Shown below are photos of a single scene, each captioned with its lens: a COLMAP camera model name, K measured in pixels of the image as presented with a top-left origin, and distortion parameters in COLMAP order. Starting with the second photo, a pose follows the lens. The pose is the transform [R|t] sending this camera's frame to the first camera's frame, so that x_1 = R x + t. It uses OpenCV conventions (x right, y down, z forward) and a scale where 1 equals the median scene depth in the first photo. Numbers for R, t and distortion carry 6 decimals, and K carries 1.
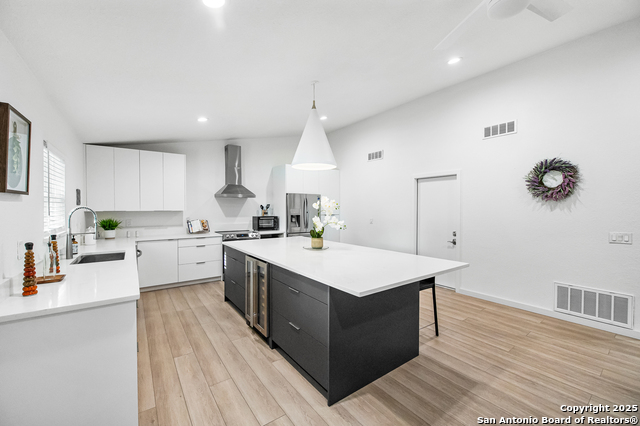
lens RADIAL K [[257.8, 0, 318.1], [0, 257.8, 210.1], [0, 0, 1]] dist [-0.007976, -0.000047]
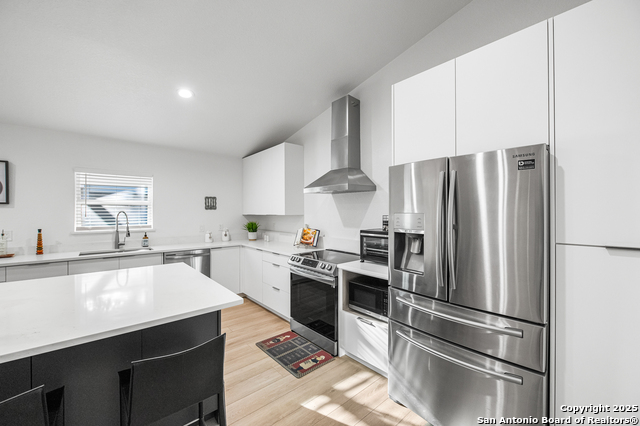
lens RADIAL K [[257.8, 0, 314.3], [0, 257.8, 210.9], [0, 0, 1]] dist [-0.007976, -0.000047]
pose [[0.074488, -0.005642, -0.997206, 0.364290], [-0.006100, 0.999963, -0.006113, -0.008050], [0.997203, 0.006539, 0.074451, 1.457247]]
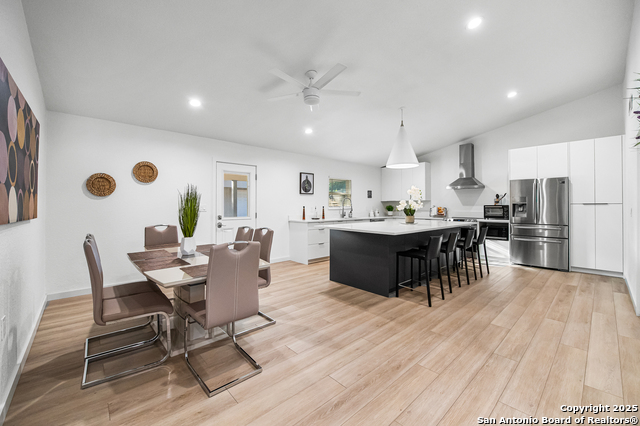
lens RADIAL K [[257.8, 0, 321.2], [0, 257.8, 202.4], [0, 0, 1]] dist [-0.007976, -0.000047]
pose [[0.113860, -0.013782, -0.993401, 1.237299], [-0.005033, 0.999883, -0.014449, 0.054514], [0.993484, 0.006645, 0.113777, 0.343533]]
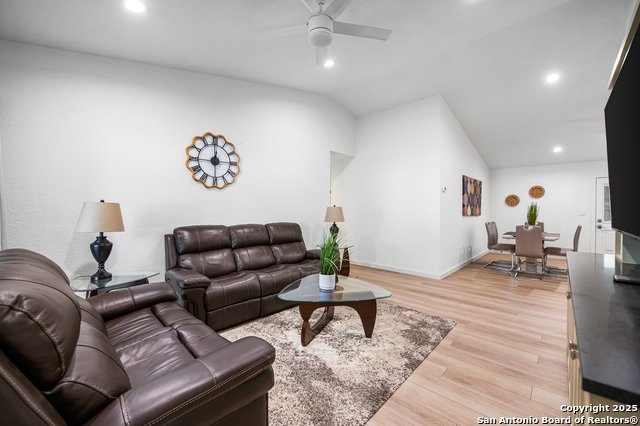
lens RADIAL K [[257.8, 0, 317.3], [0, 257.8, 214.6], [0, 0, 1]] dist [-0.007976, -0.000047]
pose [[-0.982752, -0.004094, -0.184884, 2.044353], [-0.008629, 0.999681, 0.023730, 0.050262], [0.184728, 0.024916, -0.982474, 1.336853]]
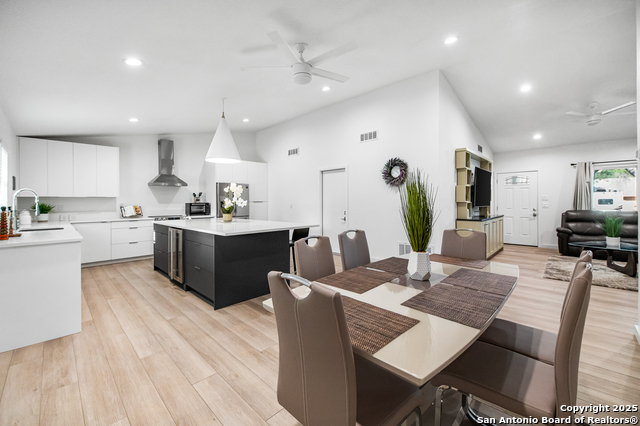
lens RADIAL K [[257.8, 0, 318.1], [0, 257.8, 199.2], [0, 0, 1]] dist [-0.007976, -0.000047]
pose [[0.984626, -0.007210, 0.174524, 0.213106], [0.009969, 0.999839, -0.014938, 0.053508], [-0.174388, 0.016448, 0.984540, -0.372705]]
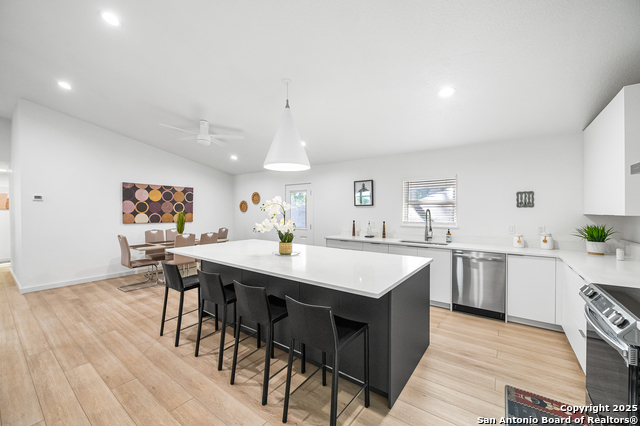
lens RADIAL K [[257.8, 0, 321.0], [0, 257.8, 211.2], [0, 0, 1]] dist [-0.007976, -0.000047]
pose [[-0.952134, -0.001822, -0.305676, 0.146045], [-0.005034, 0.999940, 0.009718, -0.010063], [0.305640, 0.010791, -0.952086, 1.772281]]
